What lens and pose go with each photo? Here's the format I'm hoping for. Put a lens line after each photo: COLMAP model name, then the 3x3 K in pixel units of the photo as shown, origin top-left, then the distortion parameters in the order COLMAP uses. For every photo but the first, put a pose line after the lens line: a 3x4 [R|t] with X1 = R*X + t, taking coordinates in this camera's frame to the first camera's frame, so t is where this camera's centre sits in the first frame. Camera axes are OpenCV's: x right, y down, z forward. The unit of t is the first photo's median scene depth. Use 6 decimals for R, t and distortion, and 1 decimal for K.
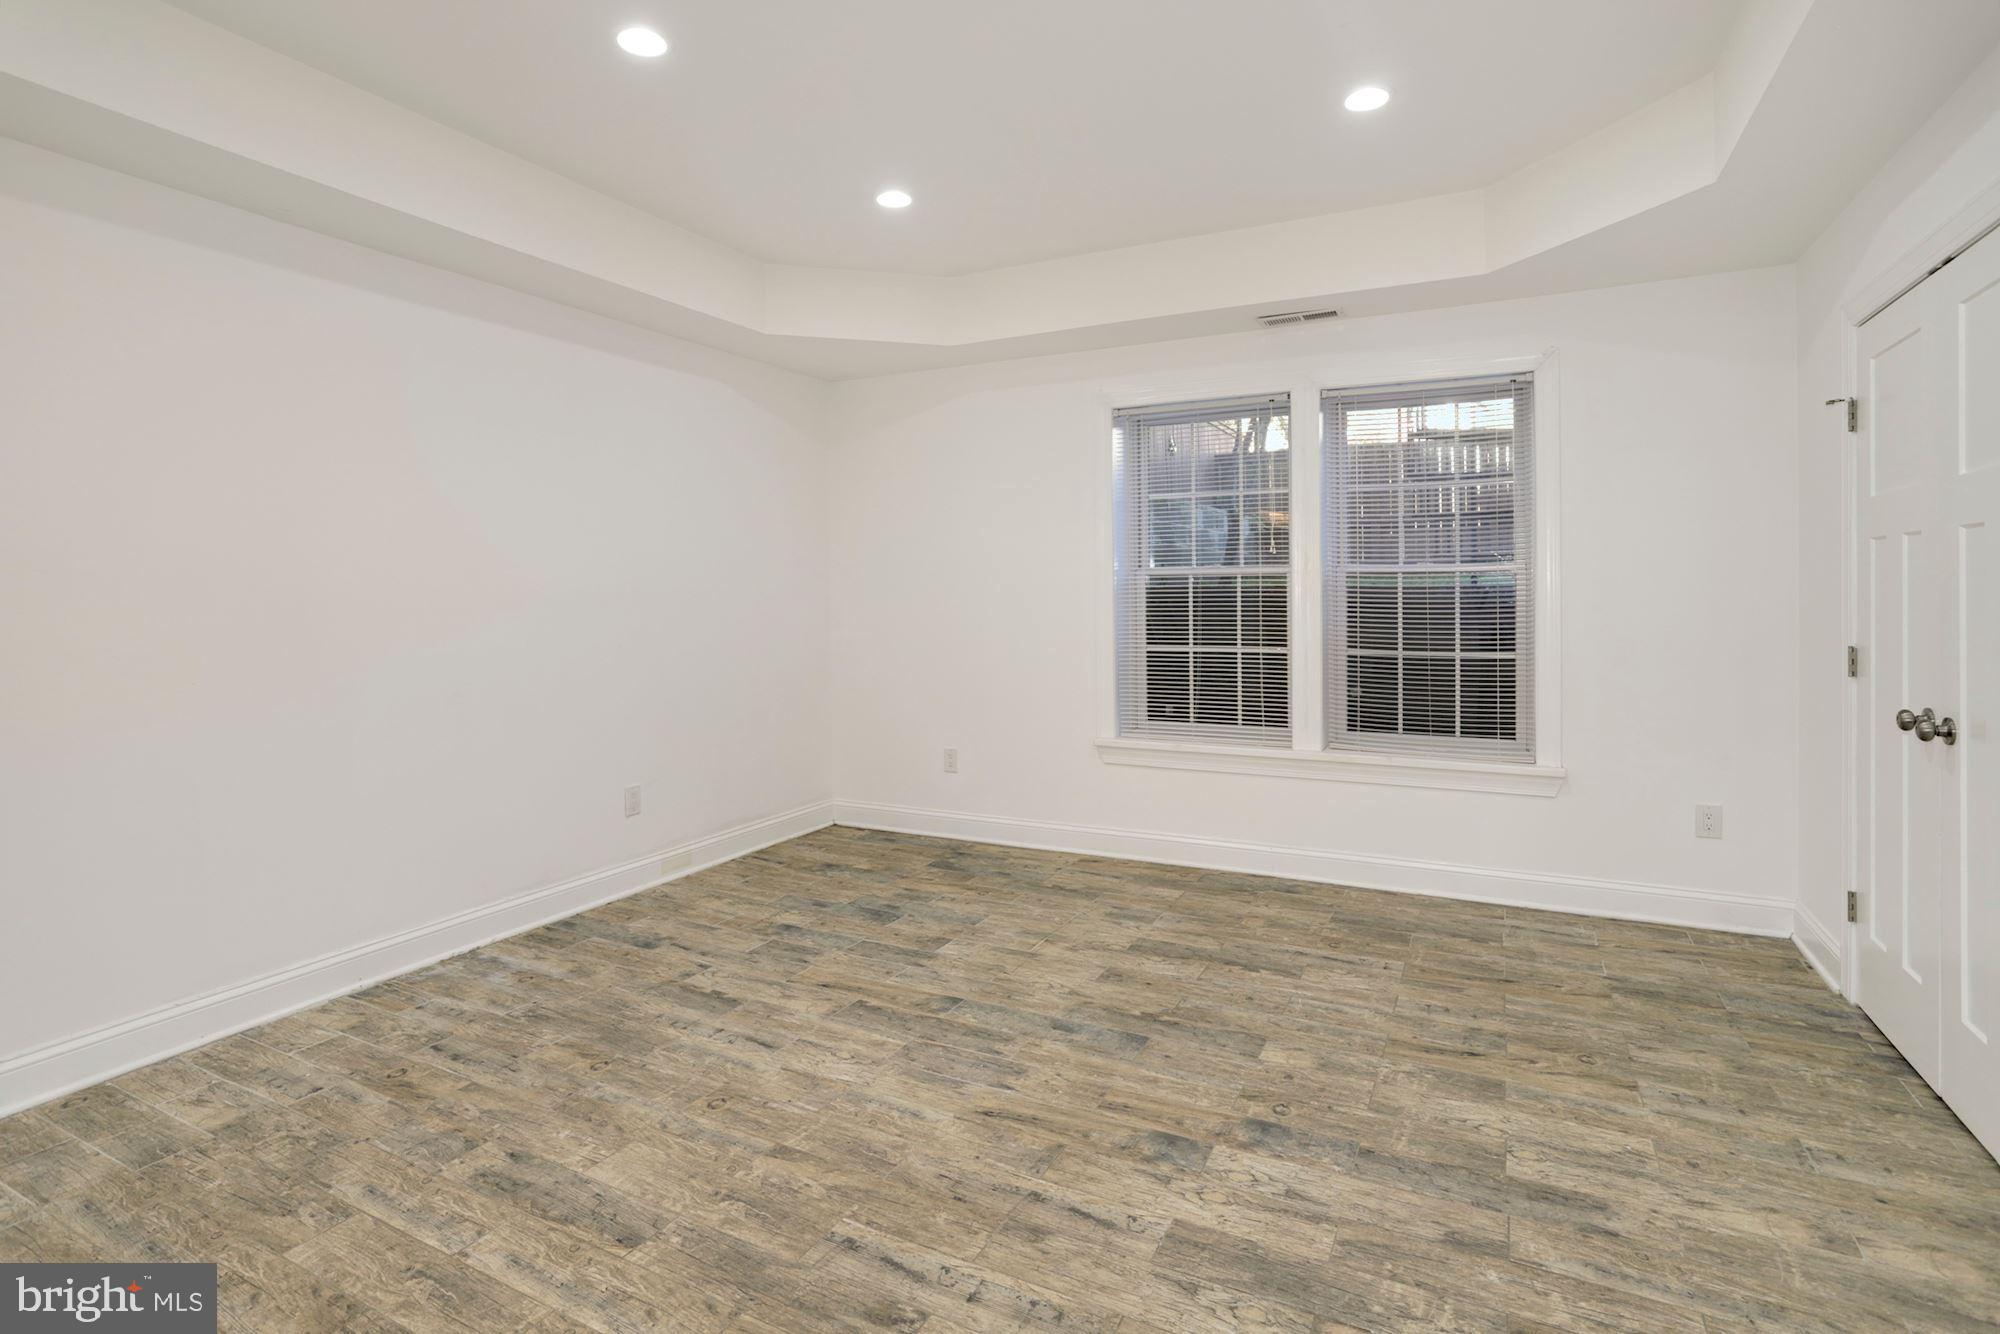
lens RADIAL K [[975.8, 0, 996.3], [0, 975.8, 648.8], [0, 0, 1]] dist [-0.058979, 0.032035]
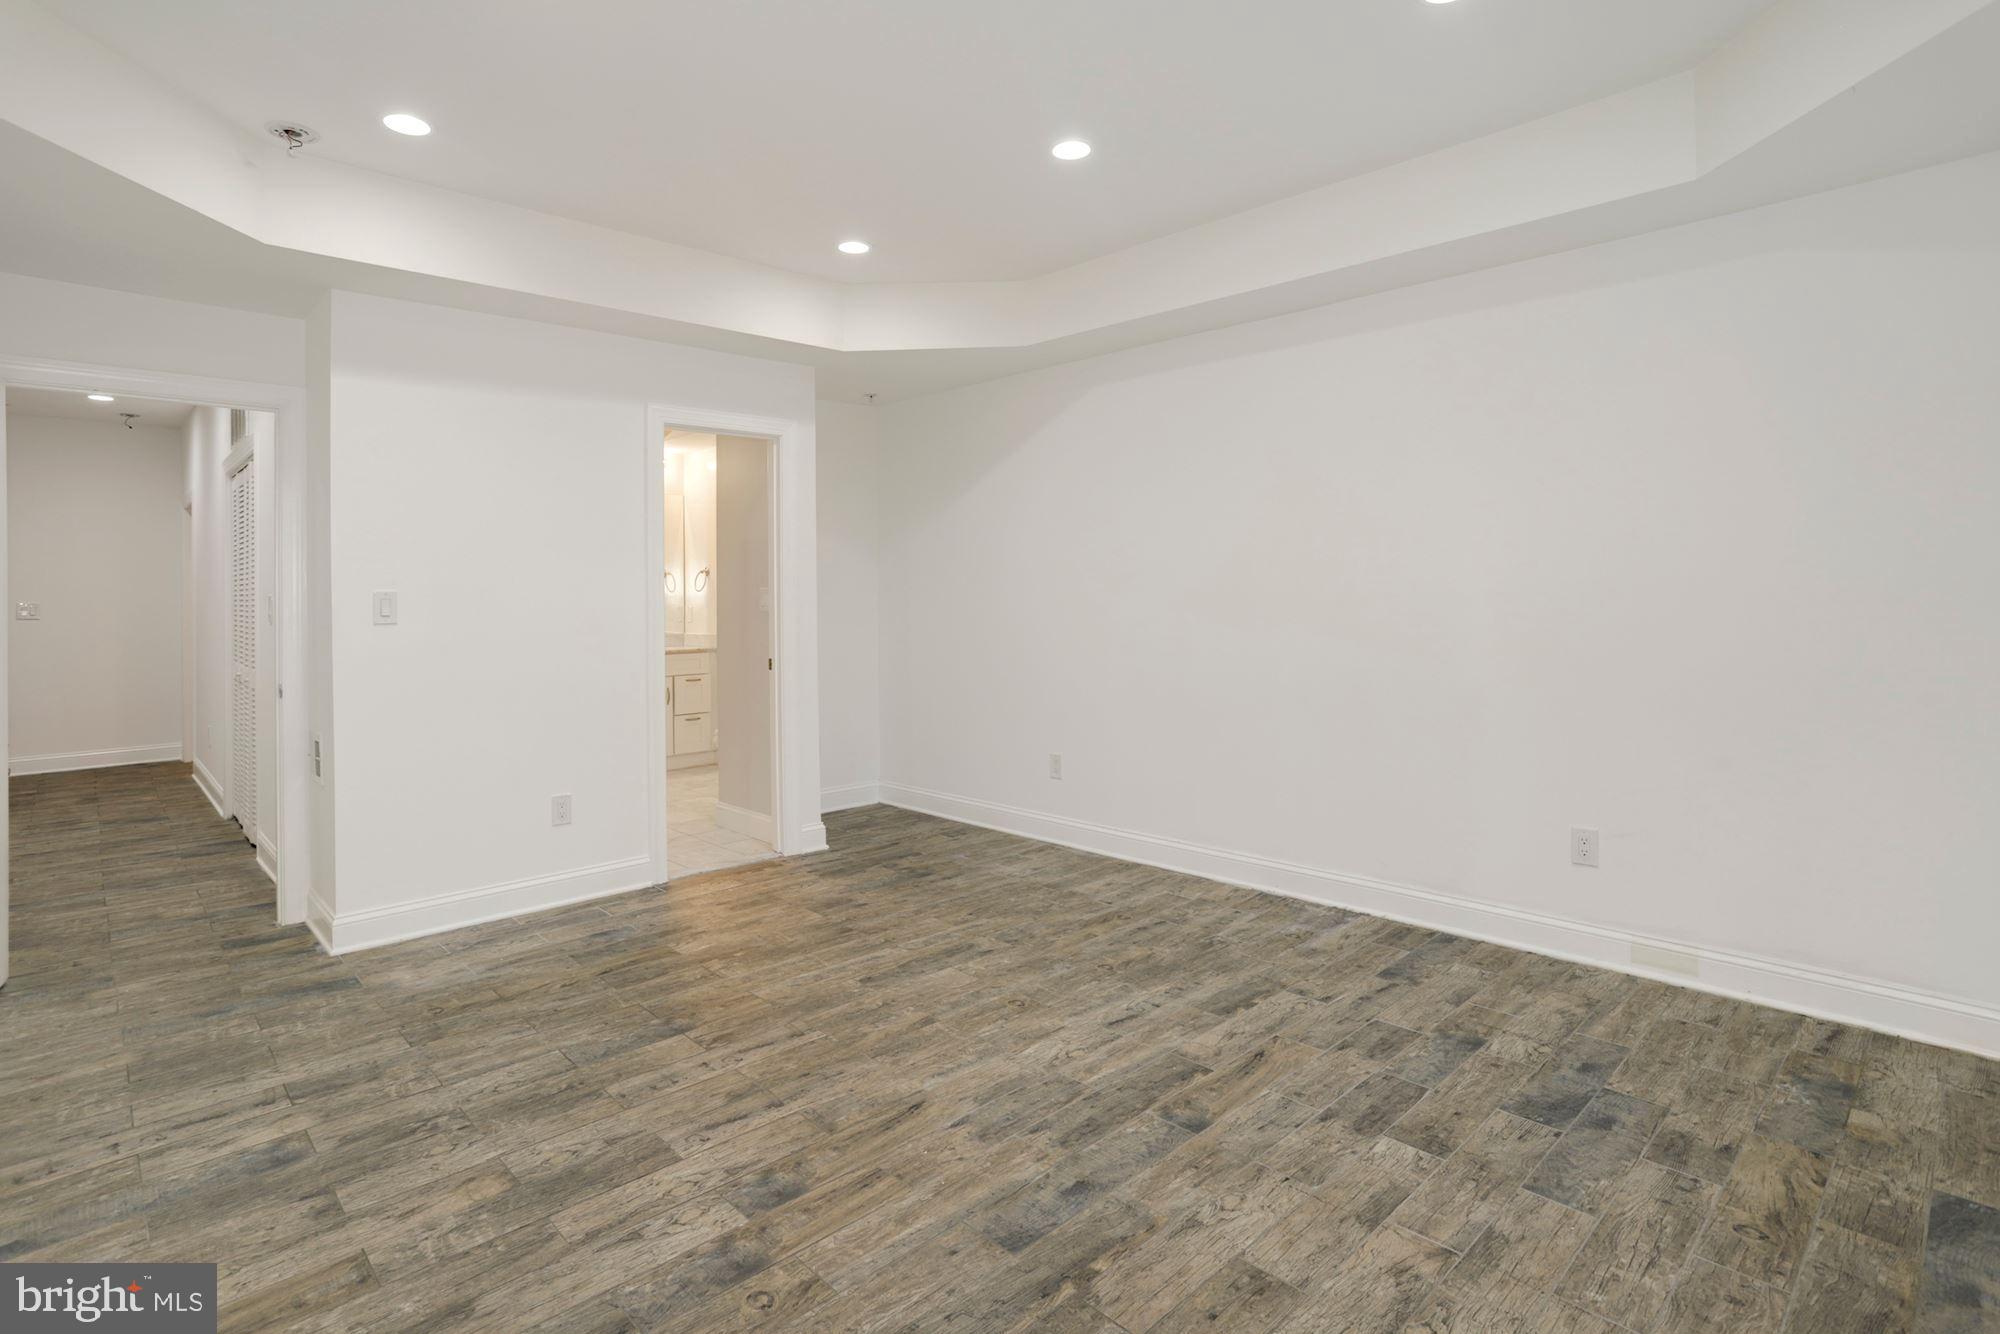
lens RADIAL K [[975.8, 0, 996.3], [0, 975.8, 648.8], [0, 0, 1]] dist [-0.058979, 0.032035]
pose [[-0.308737, 0.066589, -0.948814, 0.879241], [-0.040388, 0.995729, 0.083023, -0.089407], [0.950289, 0.063953, -0.304729, 1.321774]]
